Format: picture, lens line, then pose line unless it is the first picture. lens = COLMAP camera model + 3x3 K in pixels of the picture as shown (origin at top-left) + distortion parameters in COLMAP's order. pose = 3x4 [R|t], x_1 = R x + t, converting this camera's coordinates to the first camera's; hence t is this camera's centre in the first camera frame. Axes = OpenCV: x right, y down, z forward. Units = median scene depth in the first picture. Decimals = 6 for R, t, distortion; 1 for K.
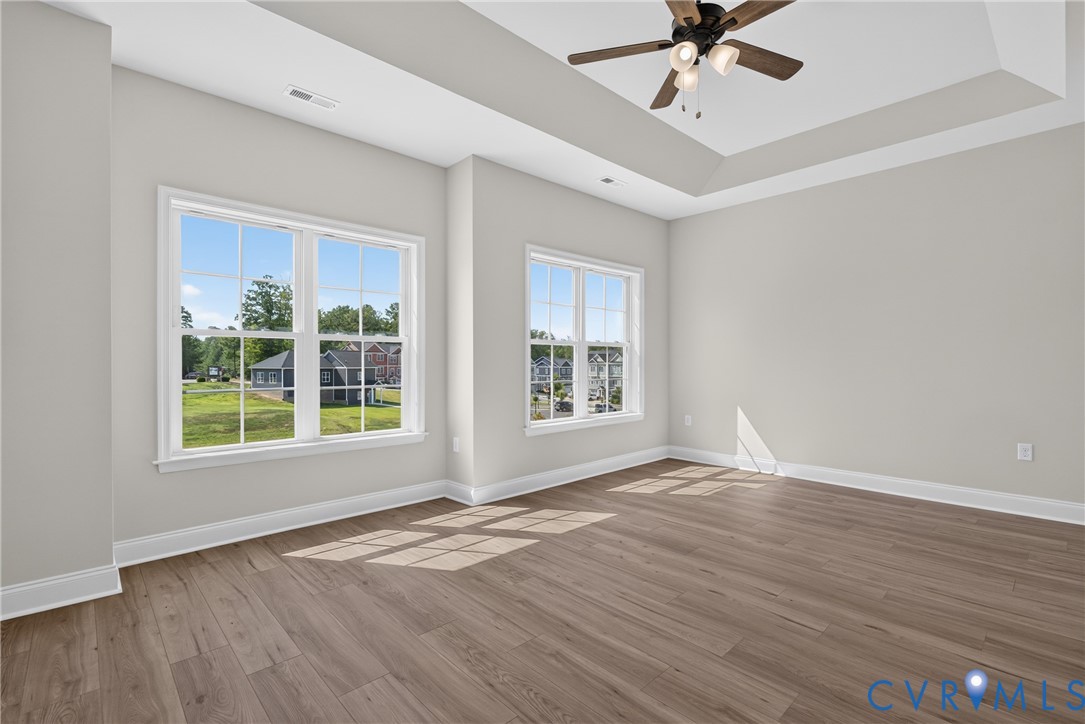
lens RADIAL K [[499.4, 0, 540.0], [0, 499.4, 365.8], [0, 0, 1]] dist [0.001437, -0.000084]
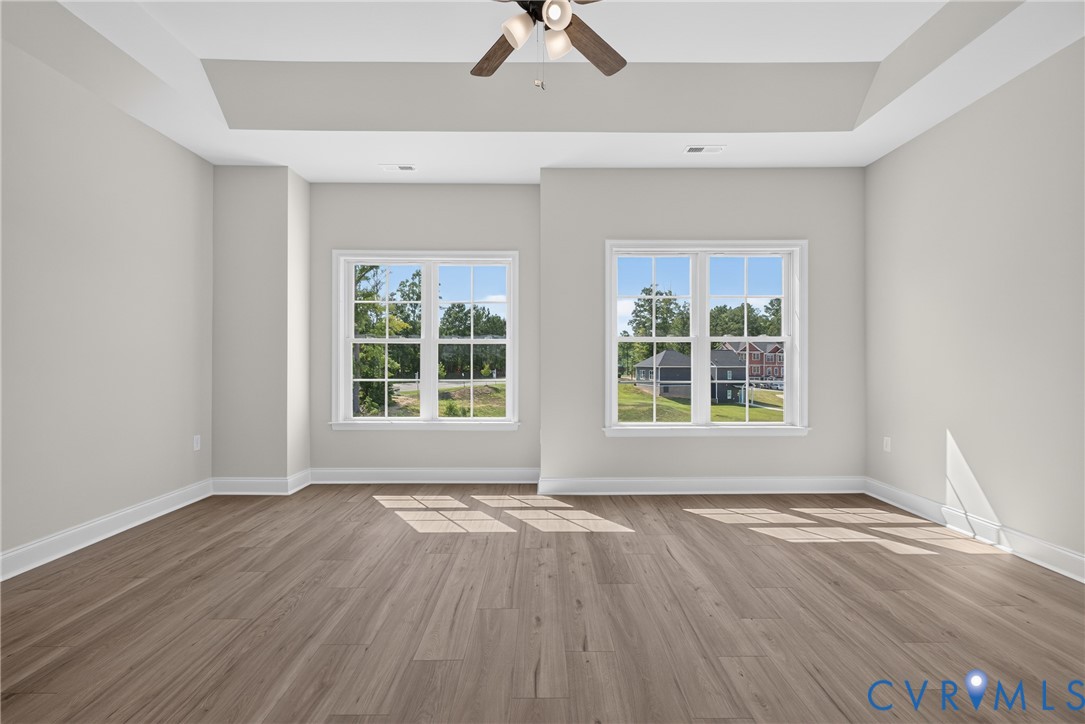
lens RADIAL K [[493.5, 0, 536.6], [0, 493.5, 363.0], [0, 0, 1]] dist [0.003359, 0.000449]
pose [[0.723689, 0.002660, -0.690122, 0.548307], [-0.005176, 0.999985, -0.001573, -0.000755], [0.690107, 0.004710, 0.723692, 0.209039]]
